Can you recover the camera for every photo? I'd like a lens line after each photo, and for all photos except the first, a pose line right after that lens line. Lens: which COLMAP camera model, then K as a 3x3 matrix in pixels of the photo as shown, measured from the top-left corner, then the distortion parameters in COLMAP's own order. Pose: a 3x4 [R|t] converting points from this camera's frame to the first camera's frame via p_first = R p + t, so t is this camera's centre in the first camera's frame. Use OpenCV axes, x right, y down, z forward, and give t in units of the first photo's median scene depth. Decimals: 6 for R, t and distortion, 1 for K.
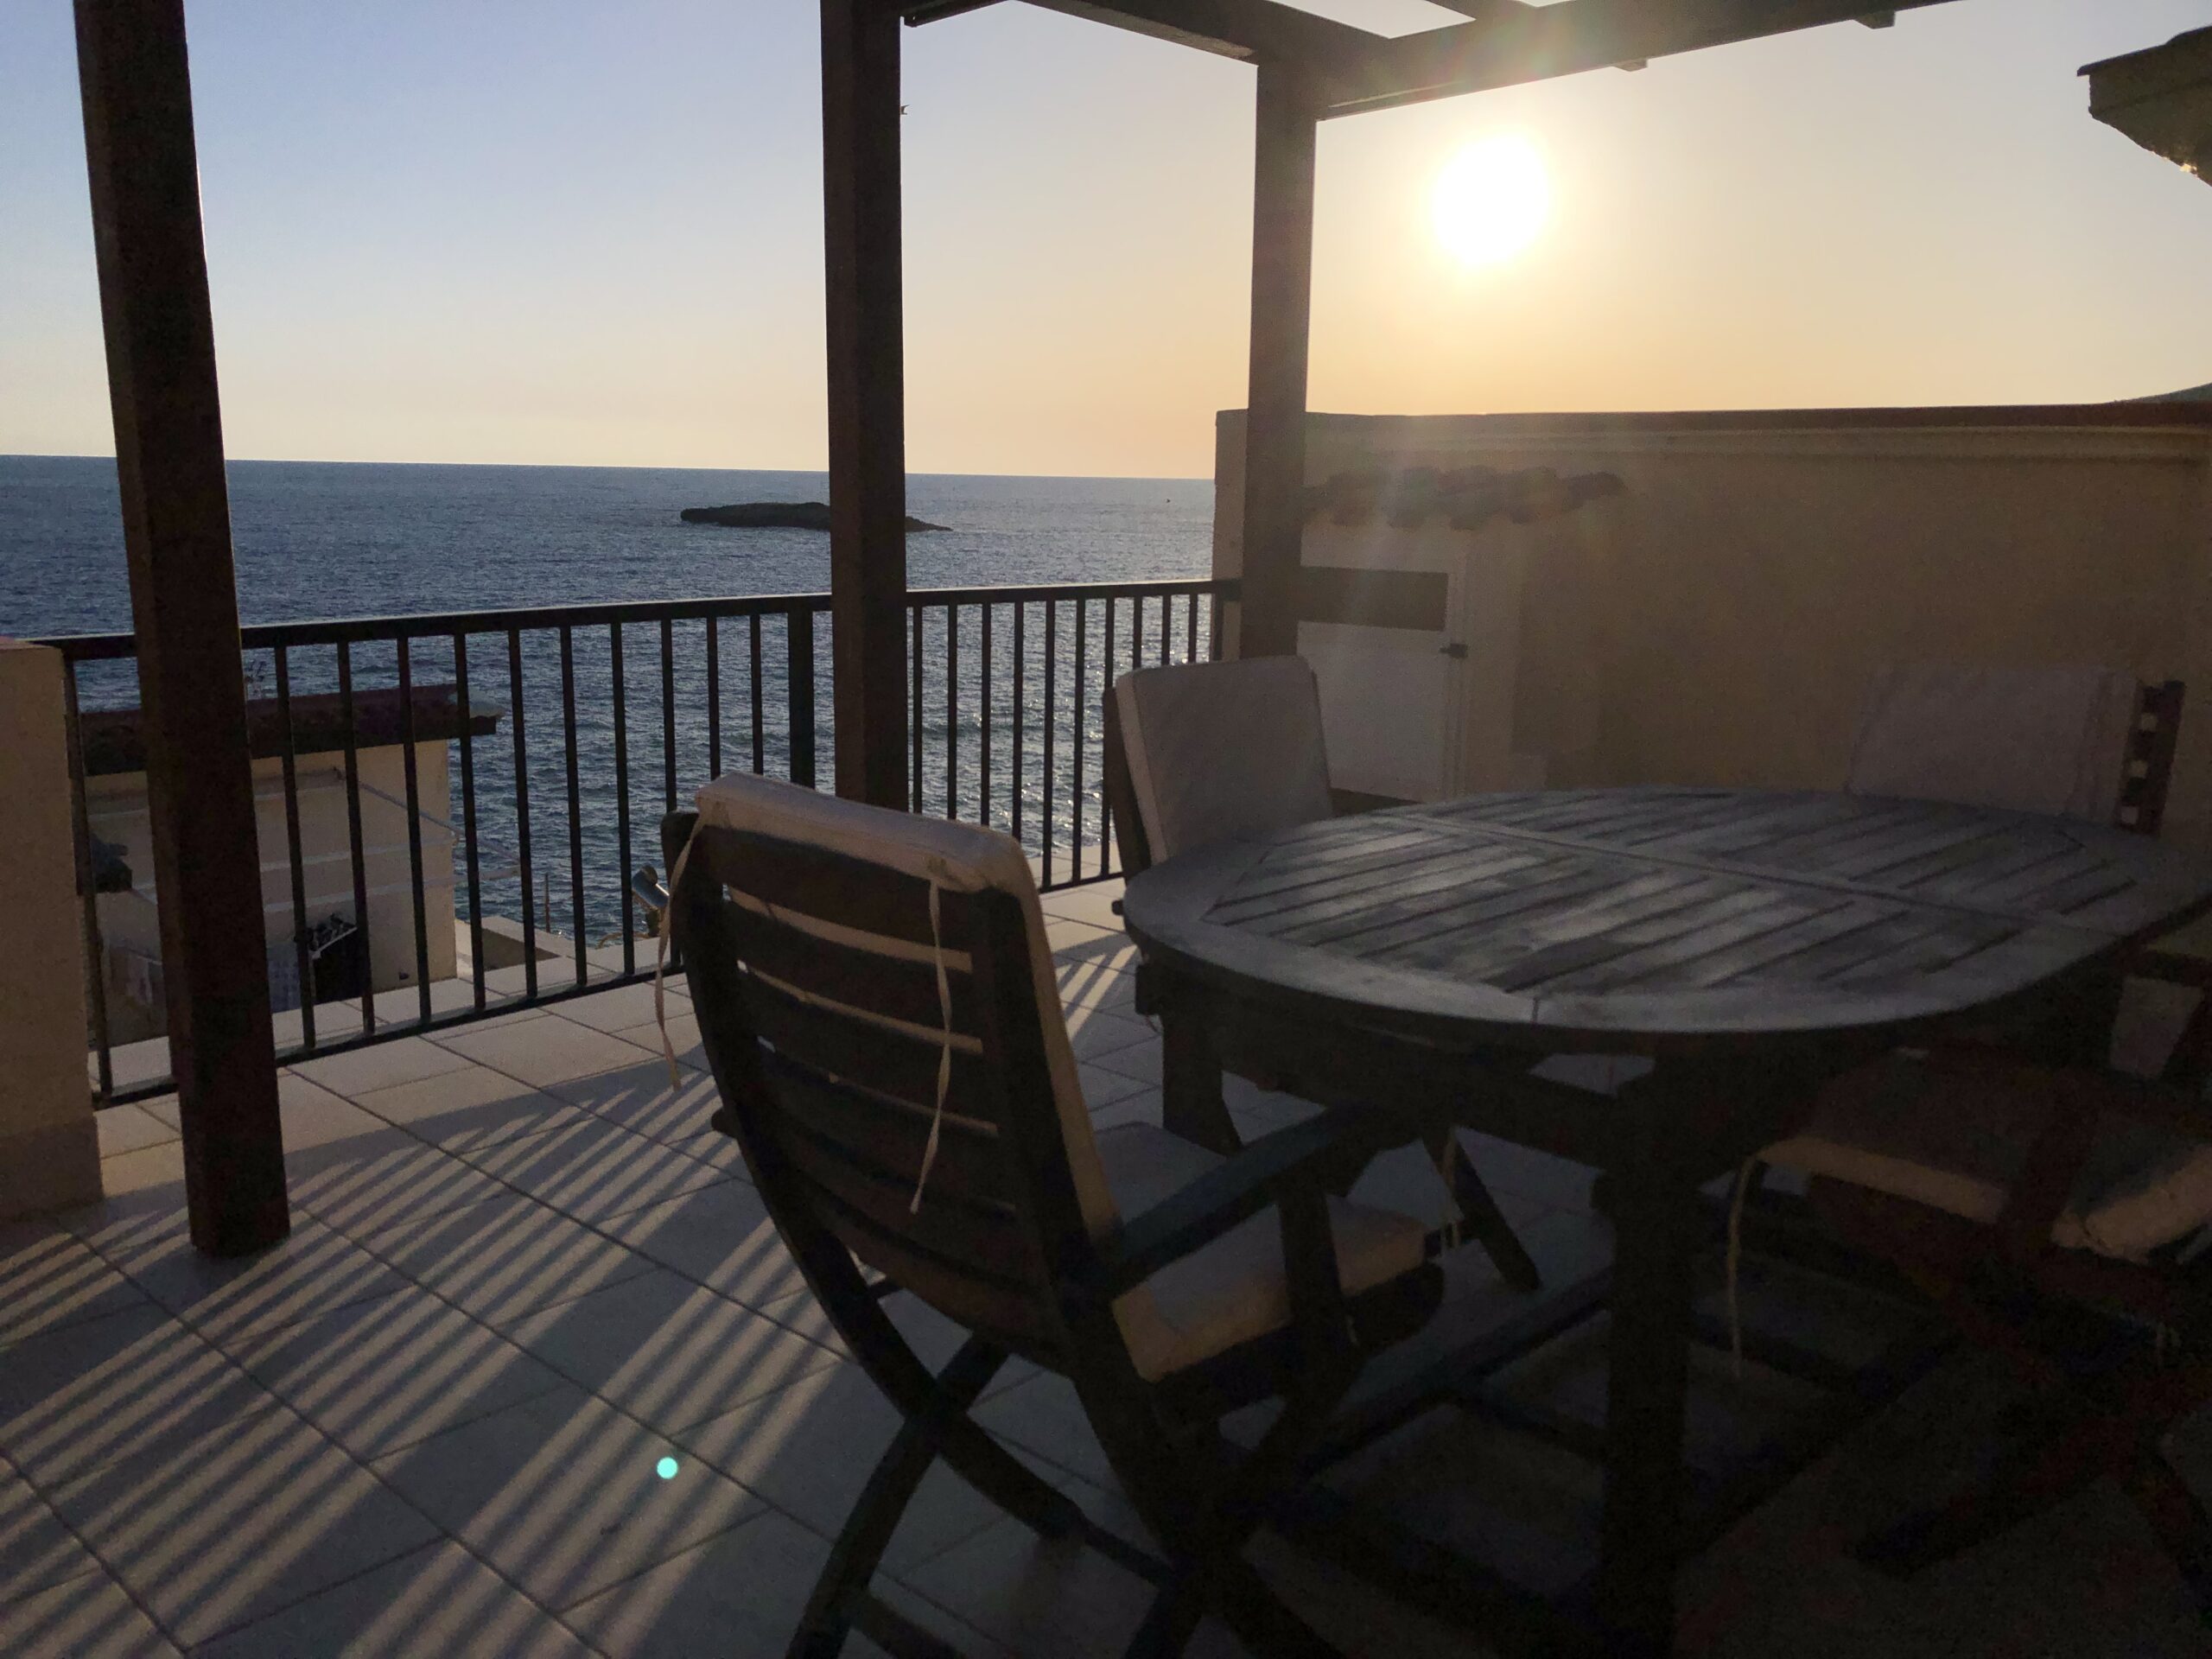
lens RADIAL K [[1762.9, 0, 1098.9], [0, 1762.9, 850.8], [0, 0, 1]] dist [0.062978, -0.088220]
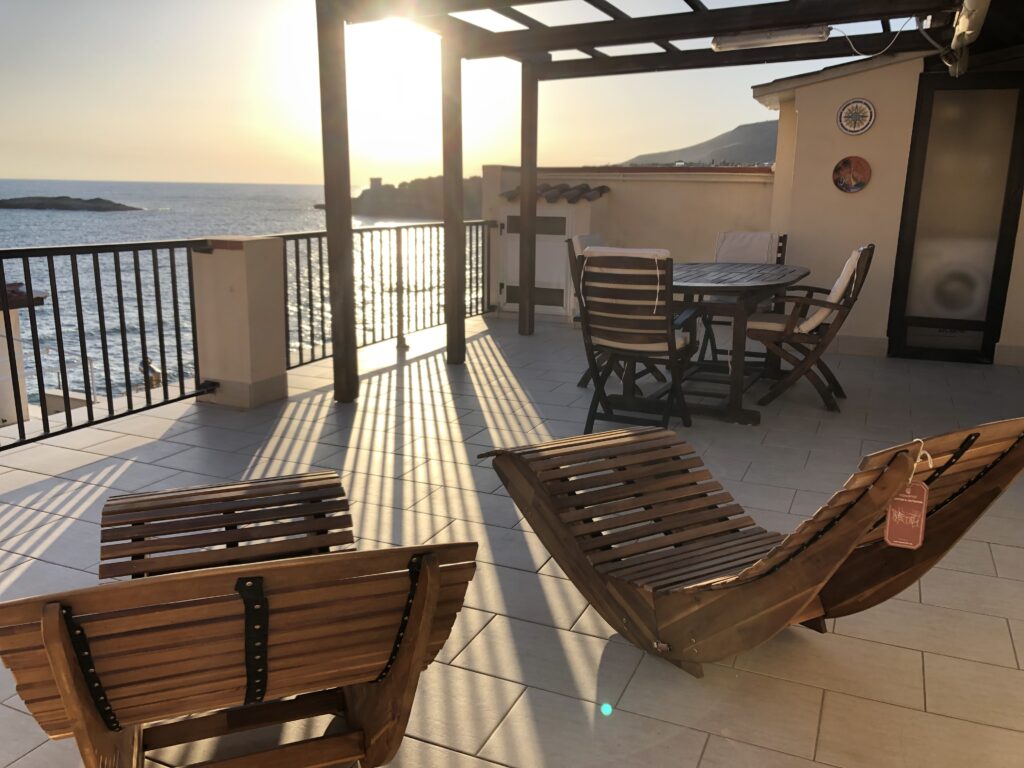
lens RADIAL K [[838.3, 0, 512.0], [0, 838.3, 384.0], [0, 0, 1]] dist [0.023543, 0.003352]
pose [[0.944256, -0.075462, 0.320447, -0.204540], [0.067146, 0.997059, 0.036938, 0.042189], [-0.322292, -0.013362, 0.946546, -0.211864]]
